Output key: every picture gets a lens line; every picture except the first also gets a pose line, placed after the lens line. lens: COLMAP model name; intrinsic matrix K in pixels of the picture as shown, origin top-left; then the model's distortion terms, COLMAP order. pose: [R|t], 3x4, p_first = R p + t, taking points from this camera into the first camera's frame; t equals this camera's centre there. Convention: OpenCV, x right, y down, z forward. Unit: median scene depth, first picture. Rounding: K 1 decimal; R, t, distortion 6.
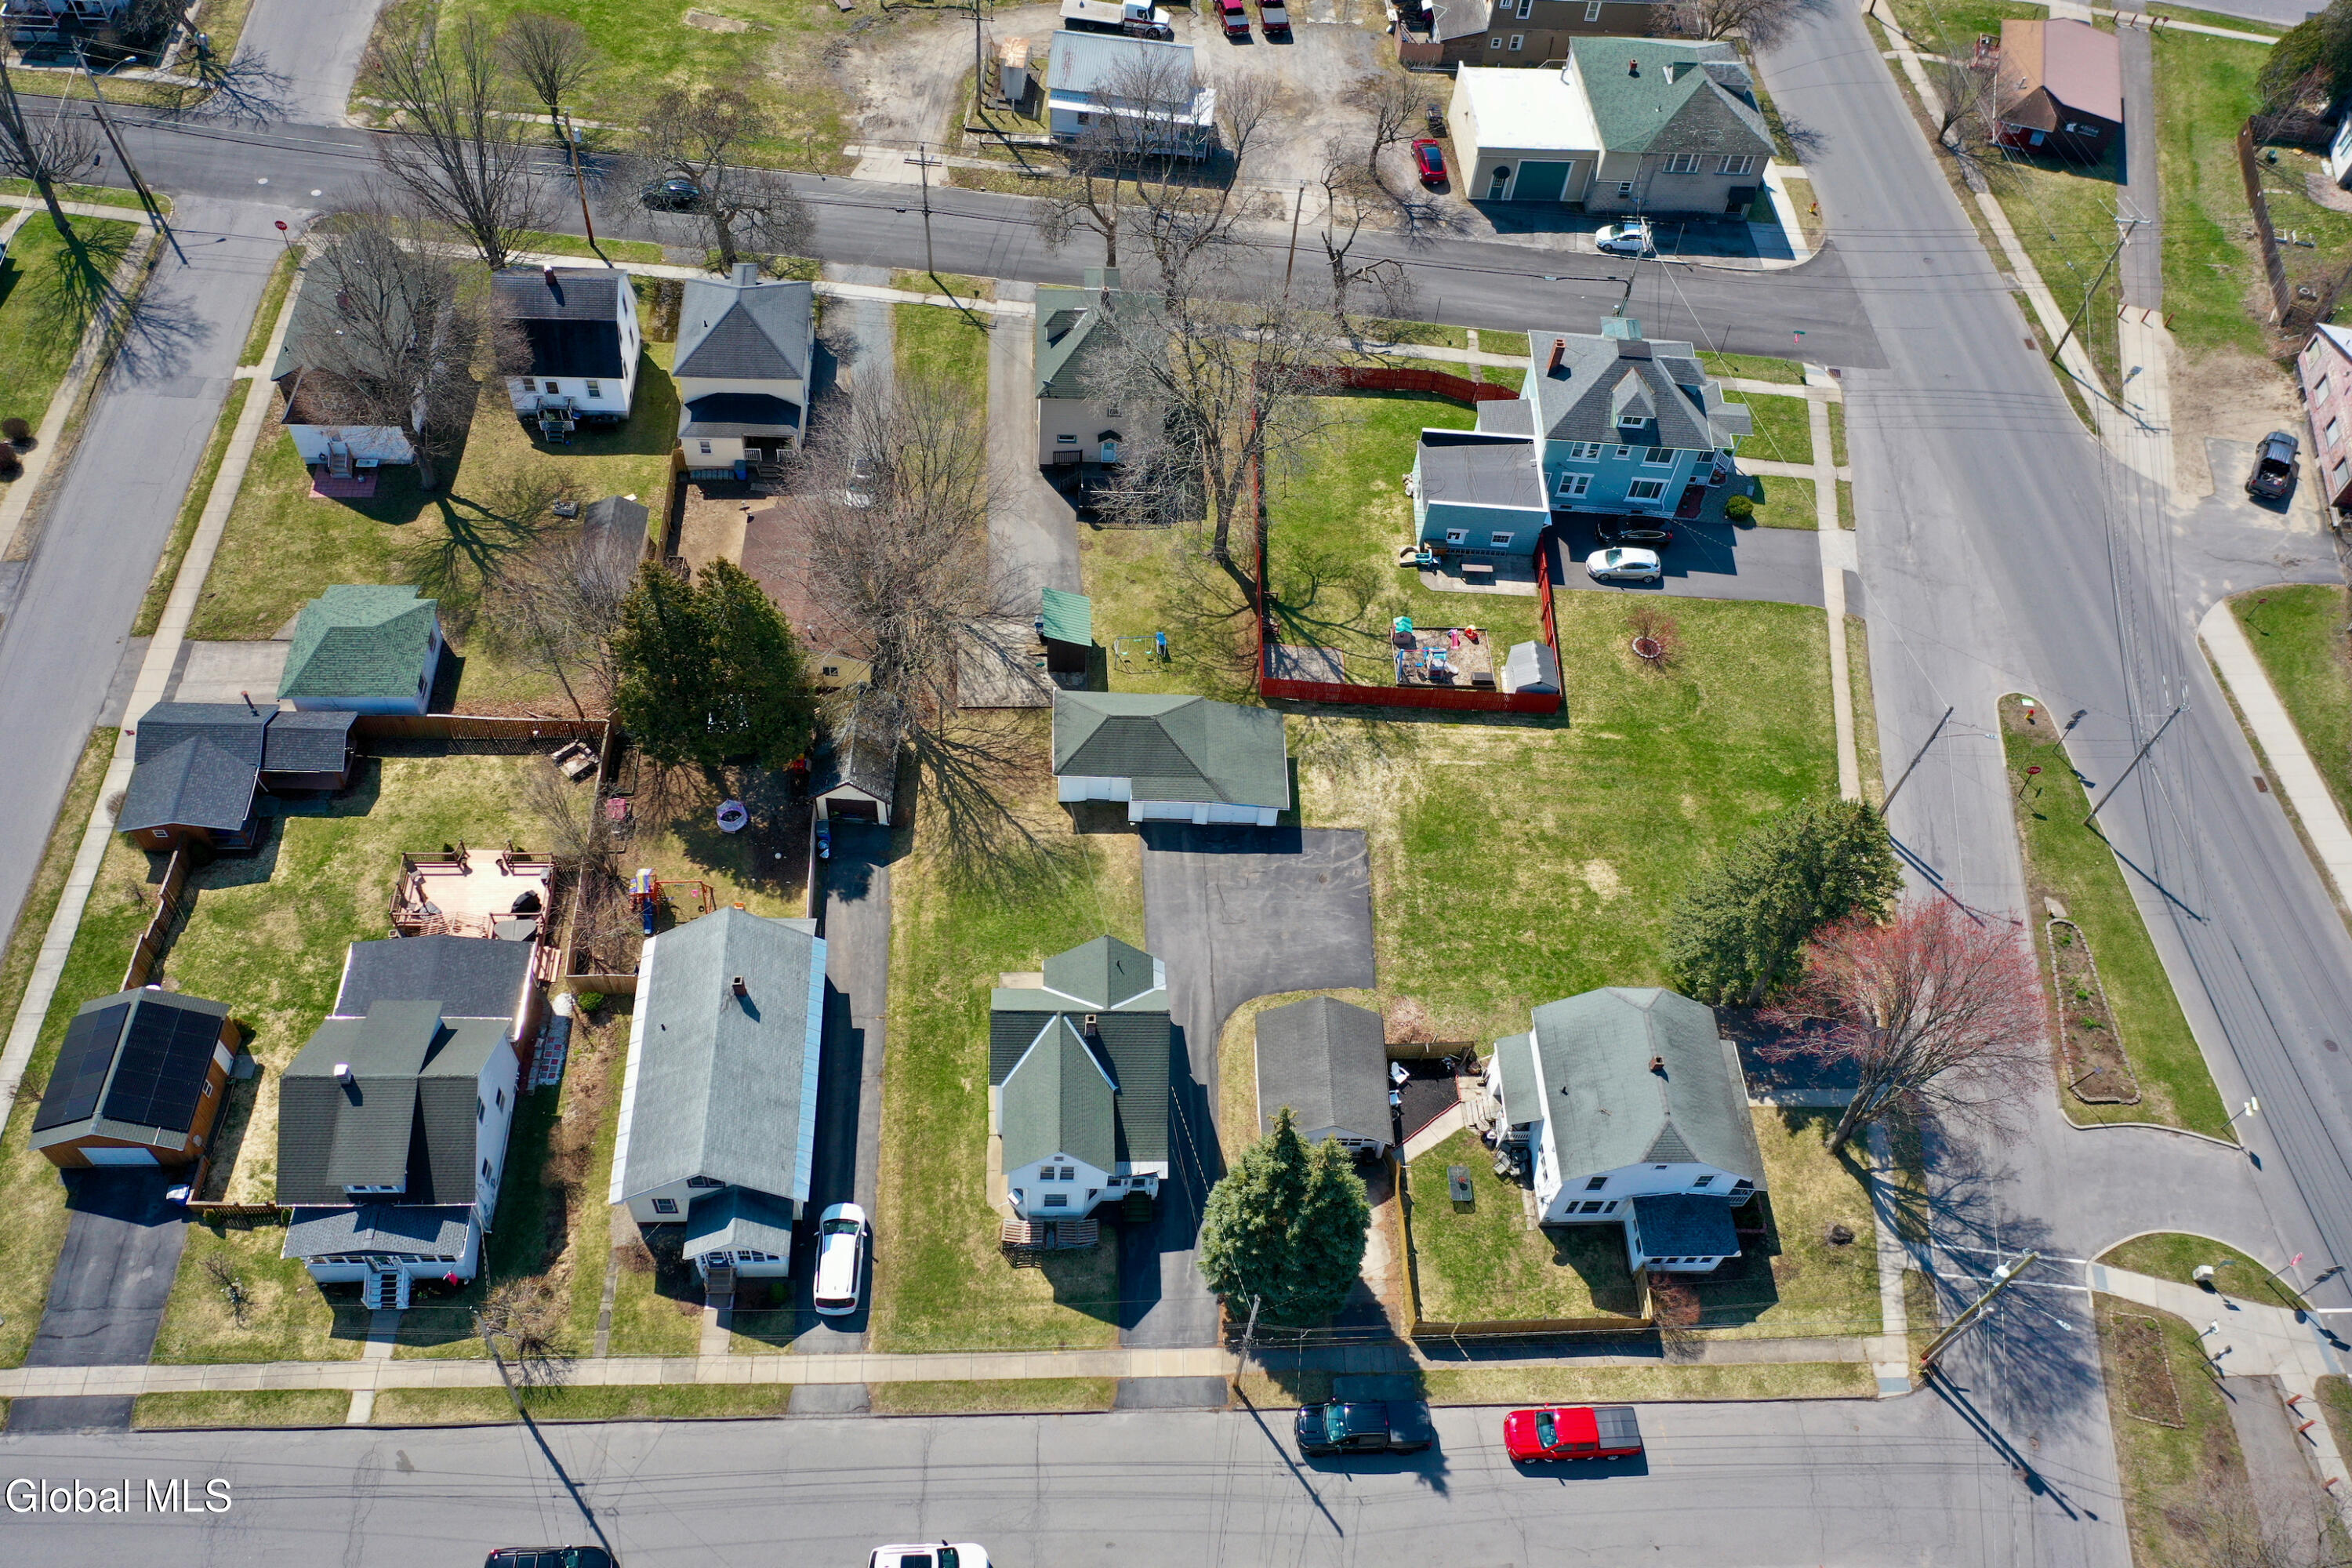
lens RADIAL K [[1838.3, 0, 1170.4], [0, 1838.3, 789.5], [0, 0, 1]] dist [0.010143, 0.007793]
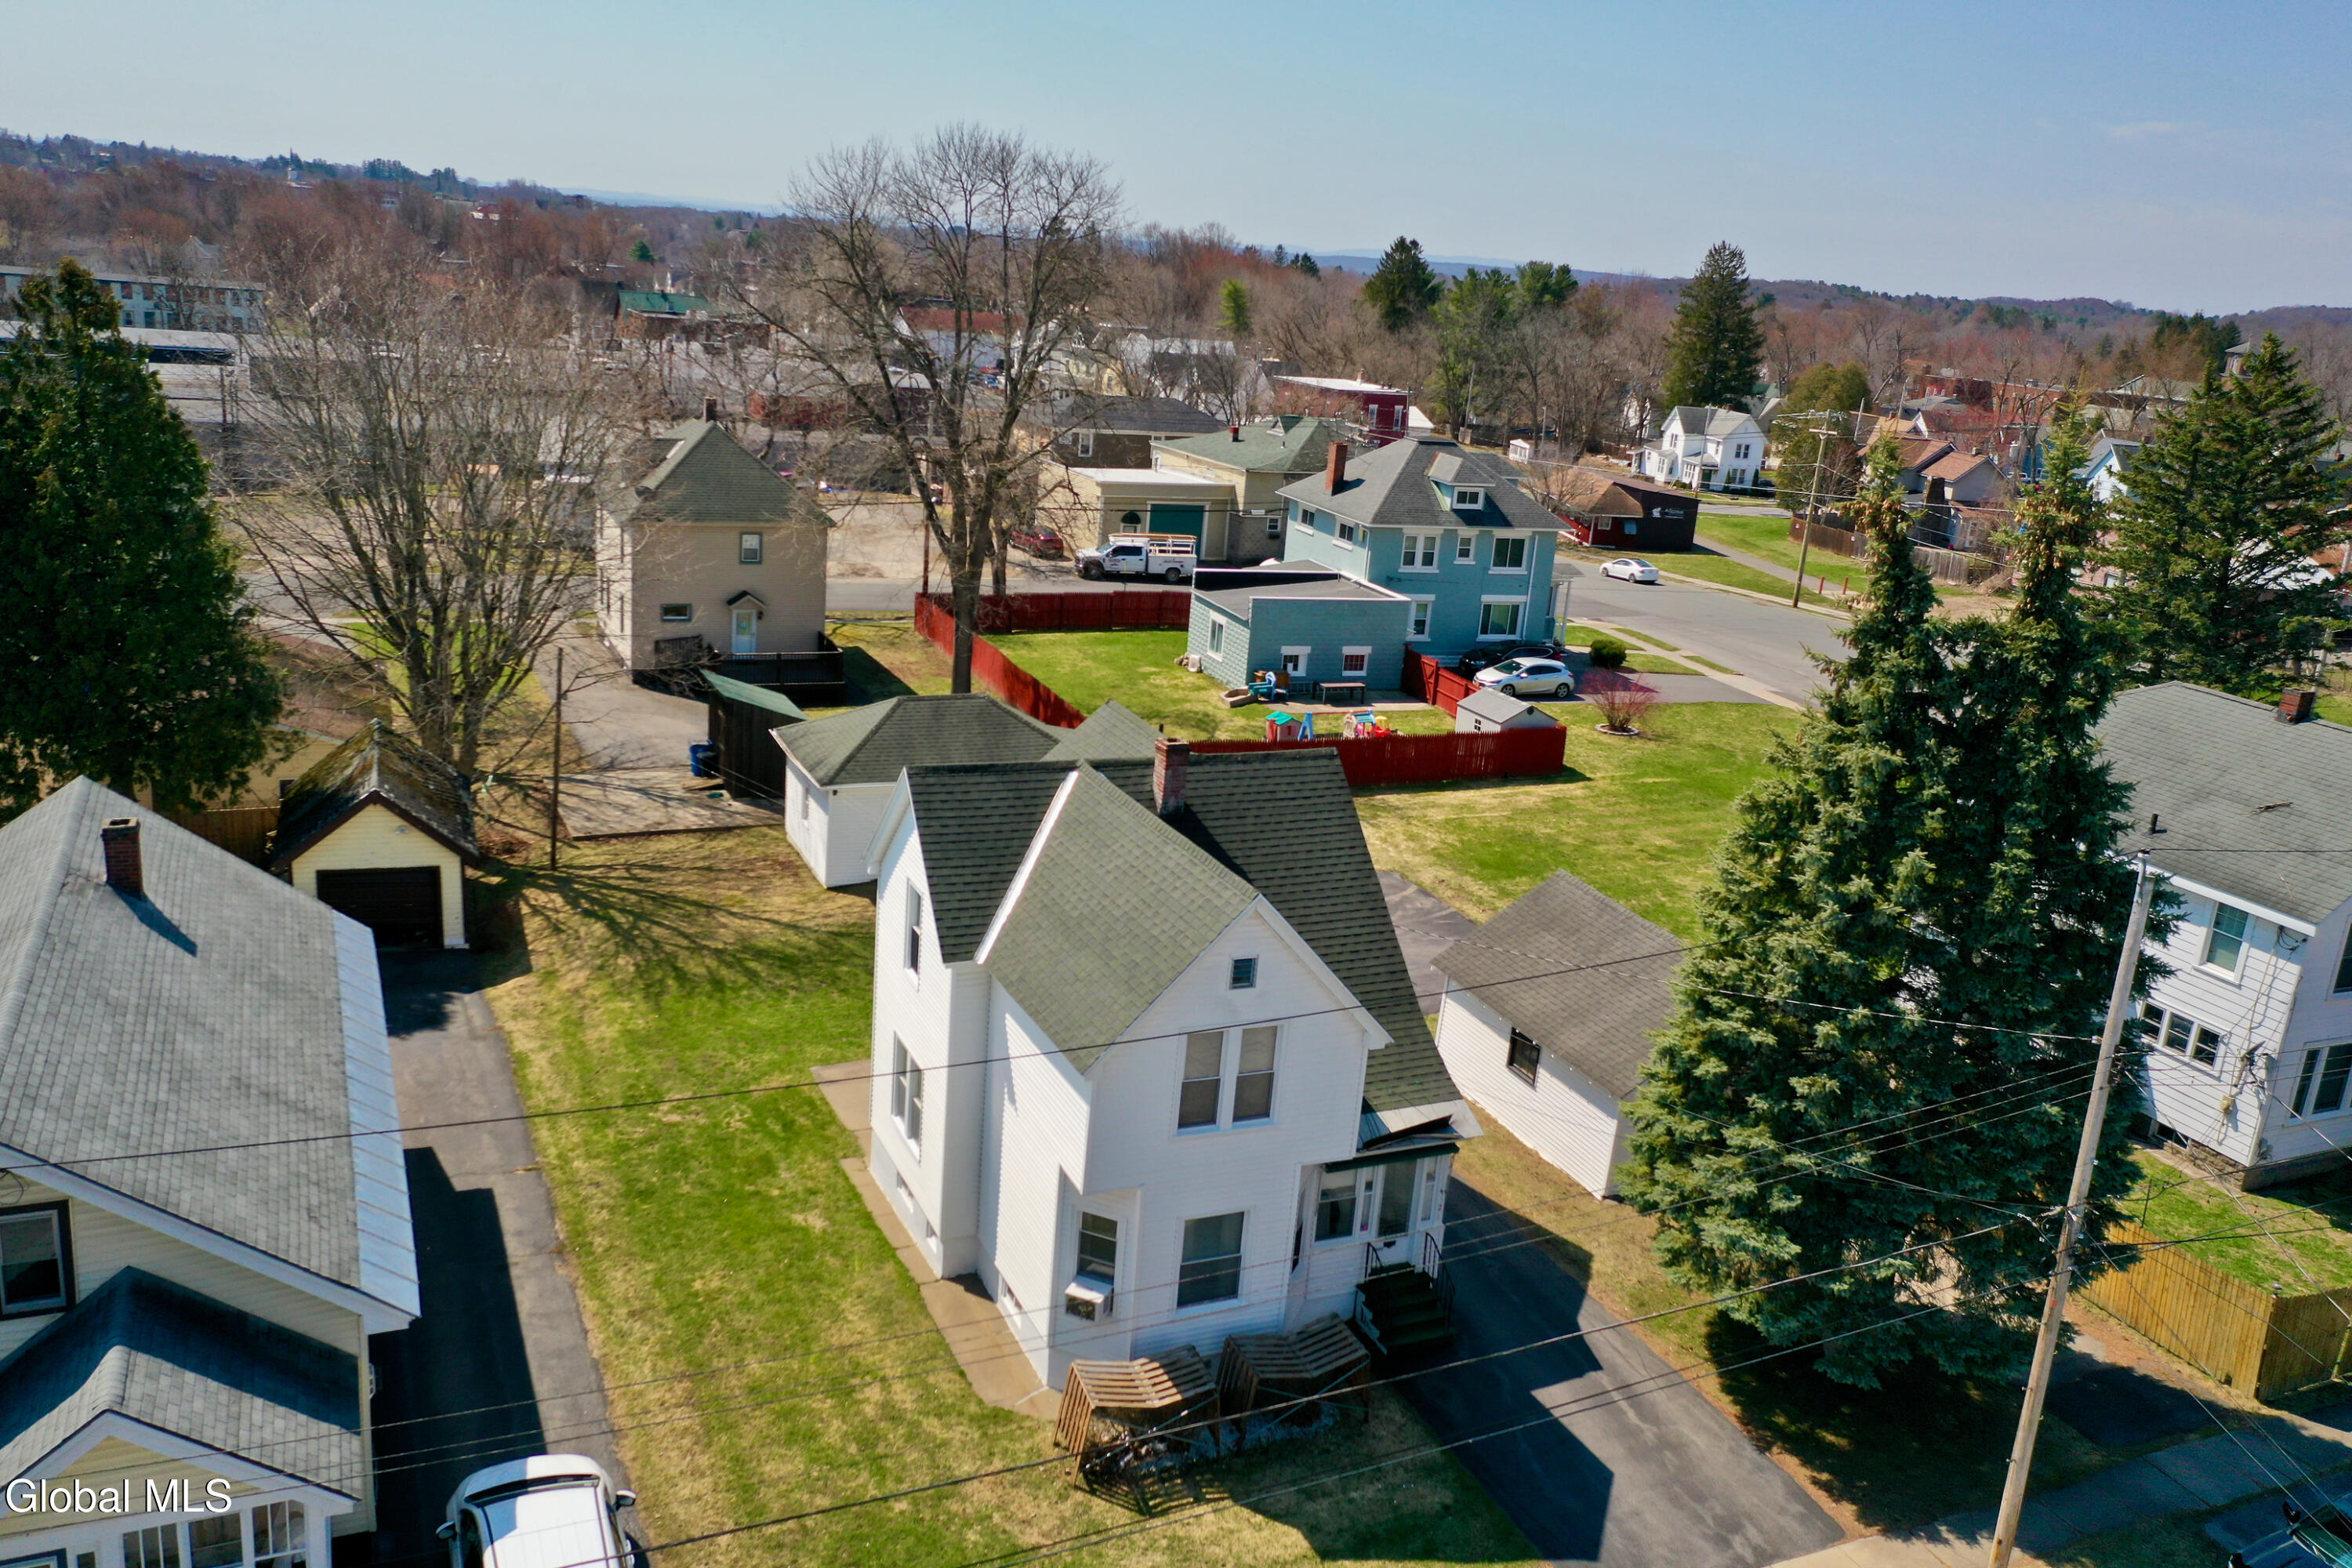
lens RADIAL K [[1838.3, 0, 1170.4], [0, 1838.3, 789.5], [0, 0, 1]] dist [0.010143, 0.007793]
pose [[0.928008, -0.104443, 0.357620, -0.157607], [0.296439, 0.788428, -0.538985, 0.294761], [-0.225665, 0.606196, 0.762629, 0.619669]]
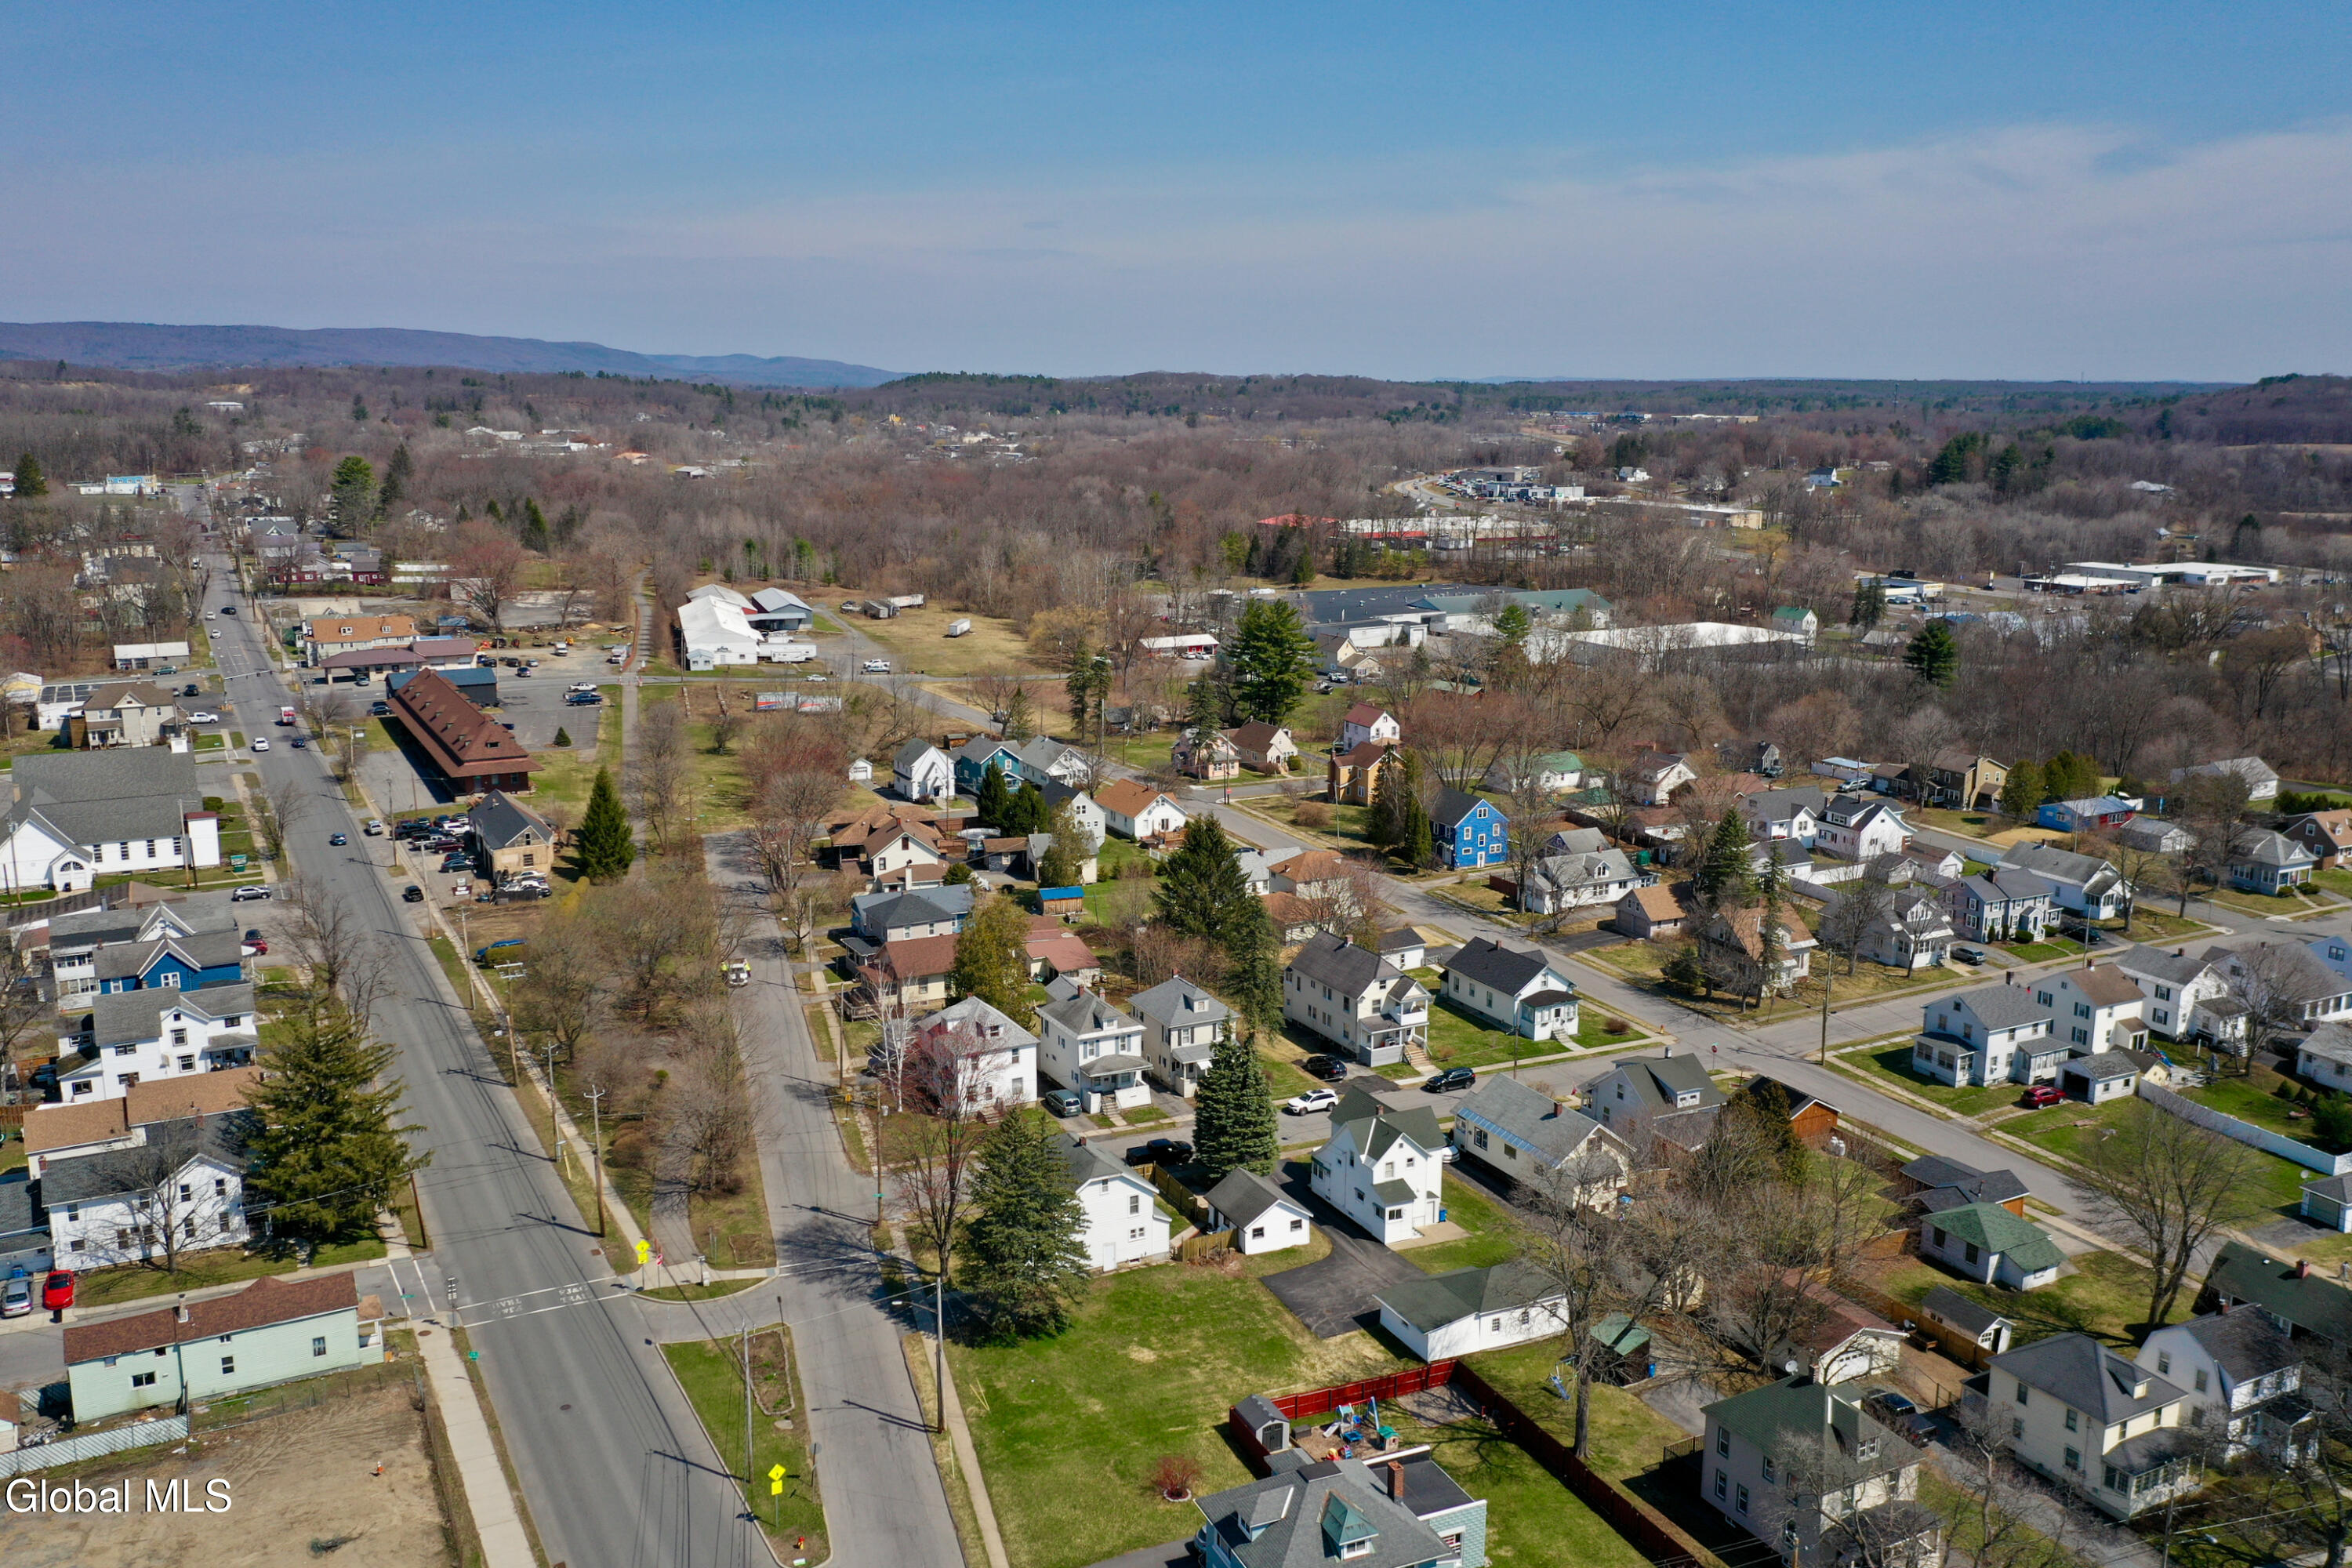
lens RADIAL K [[1918.9, 0, 1169.7], [0, 1918.9, 791.4], [0, 0, 1]] dist [0.007562, 0.010783]
pose [[-0.904825, 0.008595, -0.425696, 0.823271], [-0.382578, 0.422417, 0.821704, -1.288249], [0.186884, 0.906361, -0.378925, 1.212983]]
